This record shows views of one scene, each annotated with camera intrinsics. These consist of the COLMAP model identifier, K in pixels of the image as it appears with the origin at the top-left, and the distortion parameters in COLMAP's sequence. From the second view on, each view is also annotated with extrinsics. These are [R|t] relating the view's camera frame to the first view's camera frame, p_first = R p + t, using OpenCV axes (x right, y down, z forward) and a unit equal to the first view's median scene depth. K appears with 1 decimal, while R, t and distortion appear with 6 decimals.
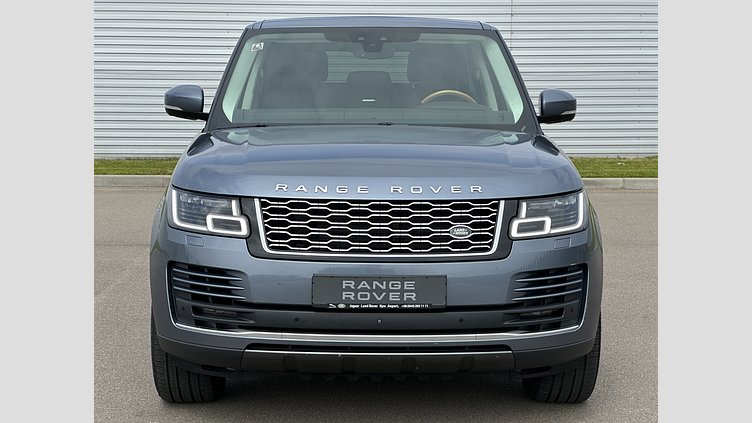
lens RADIAL K [[1457.0, 0, 376.3], [0, 1457.0, 206.3], [0, 0, 1]] dist [-0.158893, 0.000000]
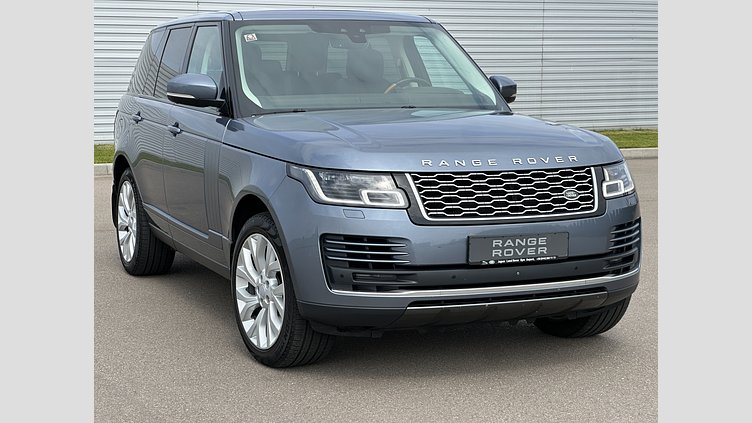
lens RADIAL K [[1457.0, 0, 377.6], [0, 1457.0, 209.9], [0, 0, 1]] dist [-0.158893, 0.000000]
pose [[0.918357, -0.049248, 0.392677, -0.551604], [0.043871, 0.998780, 0.022661, -0.003707], [-0.393314, -0.003584, 0.919397, -0.033676]]
